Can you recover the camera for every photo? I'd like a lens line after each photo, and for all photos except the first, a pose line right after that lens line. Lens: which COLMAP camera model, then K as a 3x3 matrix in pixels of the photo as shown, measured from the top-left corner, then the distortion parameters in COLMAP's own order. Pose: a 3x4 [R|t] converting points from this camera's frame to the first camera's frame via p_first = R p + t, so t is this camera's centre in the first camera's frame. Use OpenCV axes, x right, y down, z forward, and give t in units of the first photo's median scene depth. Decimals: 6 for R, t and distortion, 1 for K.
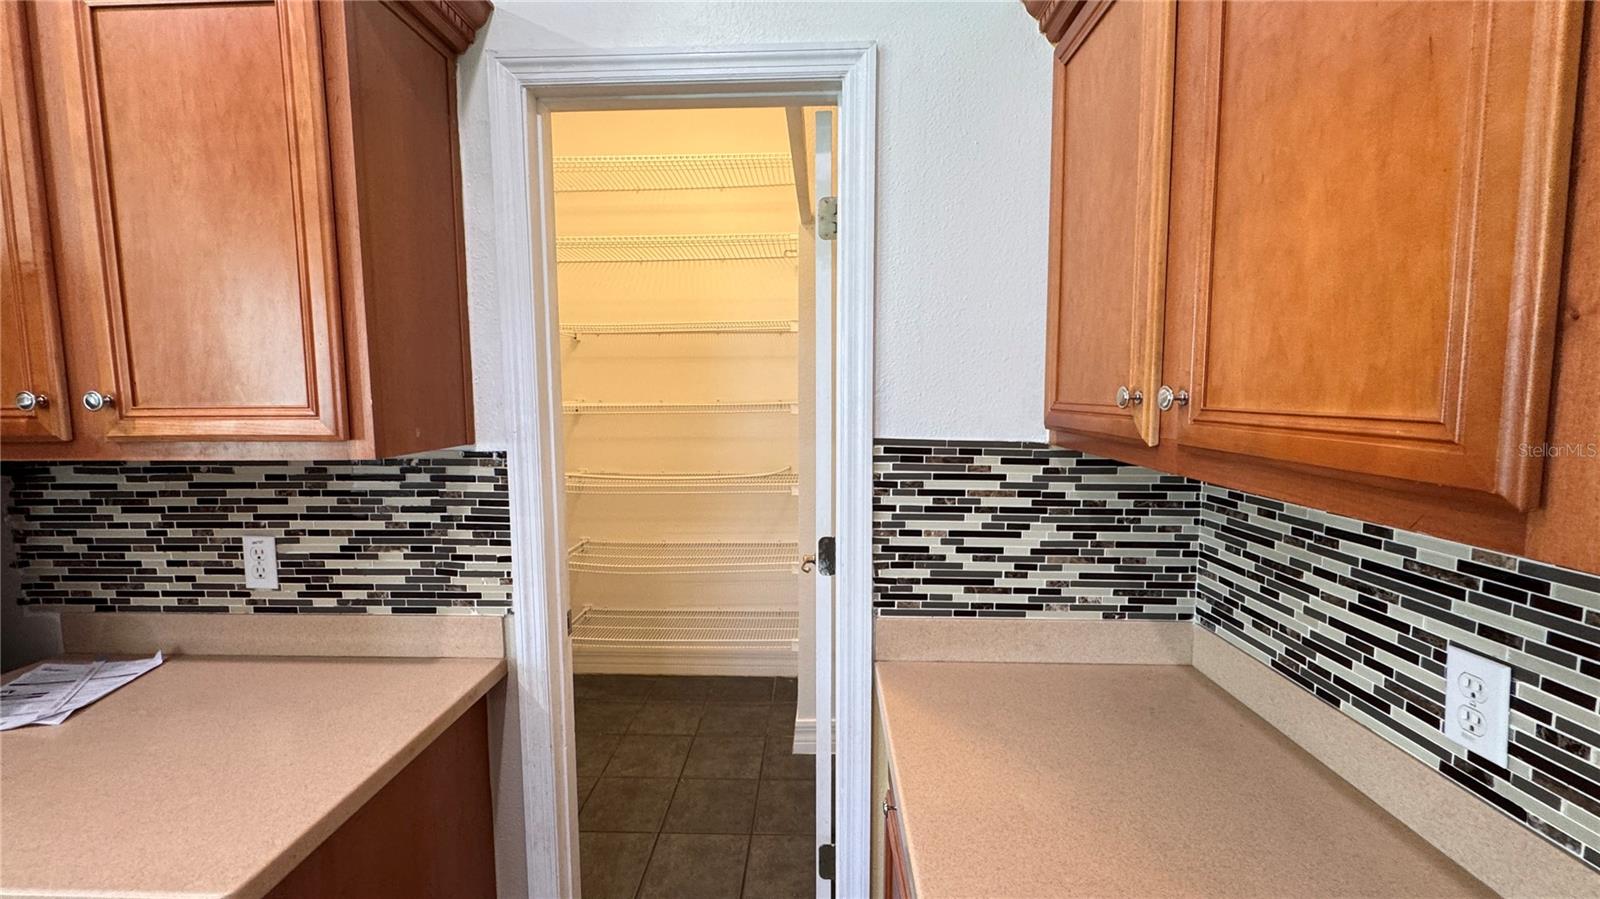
lens RADIAL K [[642.4, 0, 801.1], [0, 642.4, 454.6], [0, 0, 1]] dist [-0.000569, -0.000213]
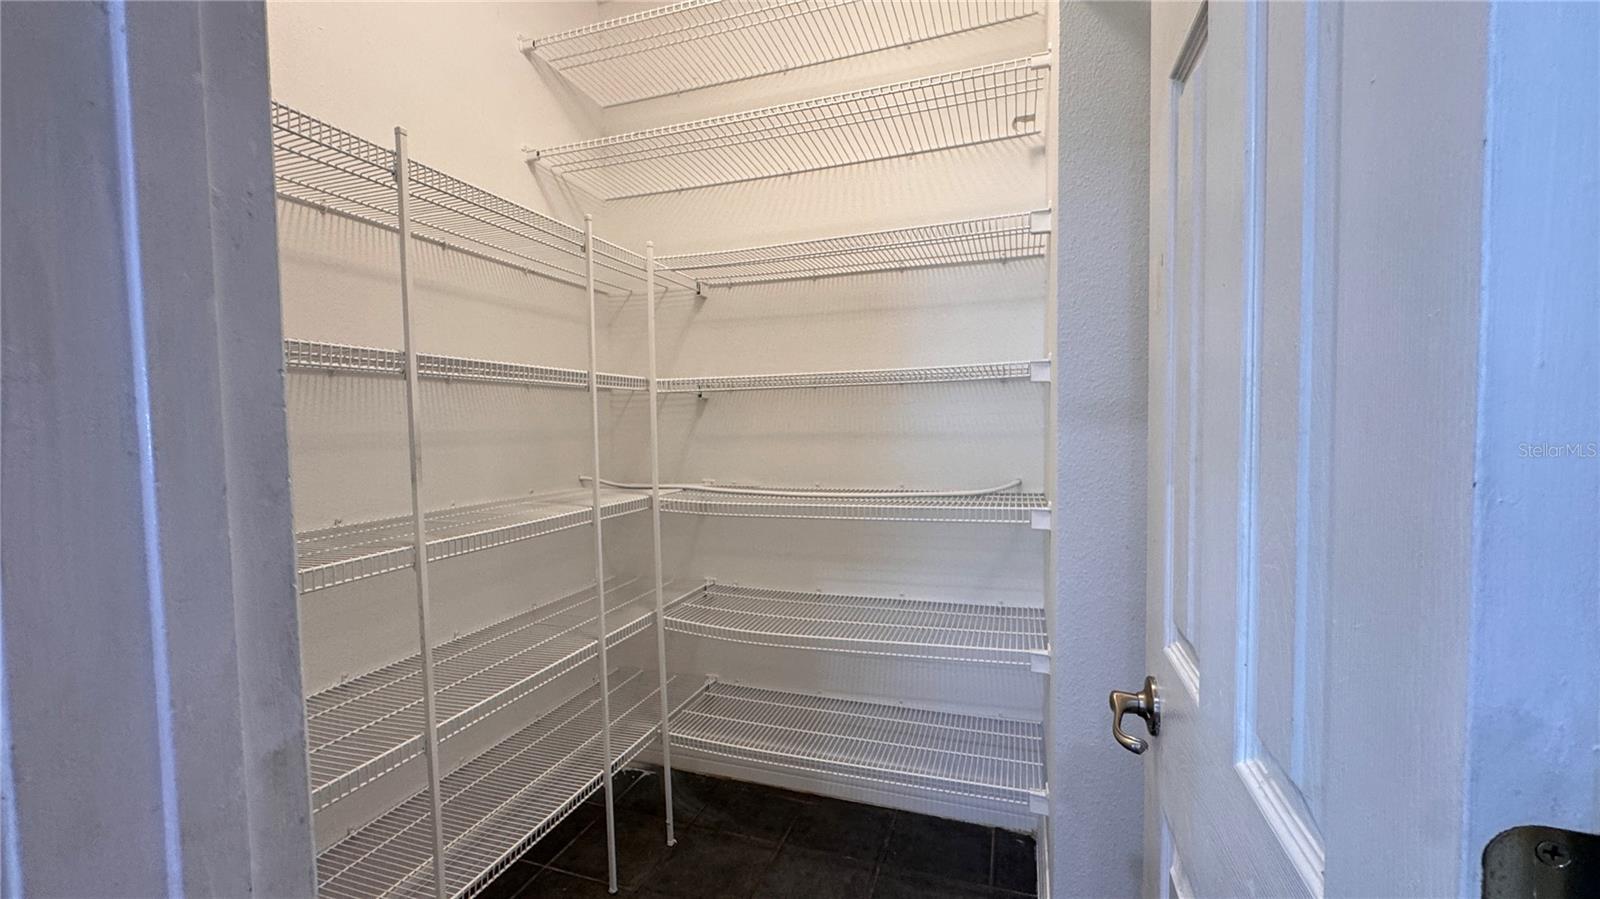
lens RADIAL K [[642.4, 0, 795.4], [0, 642.4, 450.6], [0, 0, 1]] dist [-0.000569, -0.000213]
pose [[0.953622, 0.001385, -0.301004, -0.038000], [-0.019893, 0.998093, -0.058434, 0.028787], [0.300349, 0.061711, 0.951831, 0.363353]]
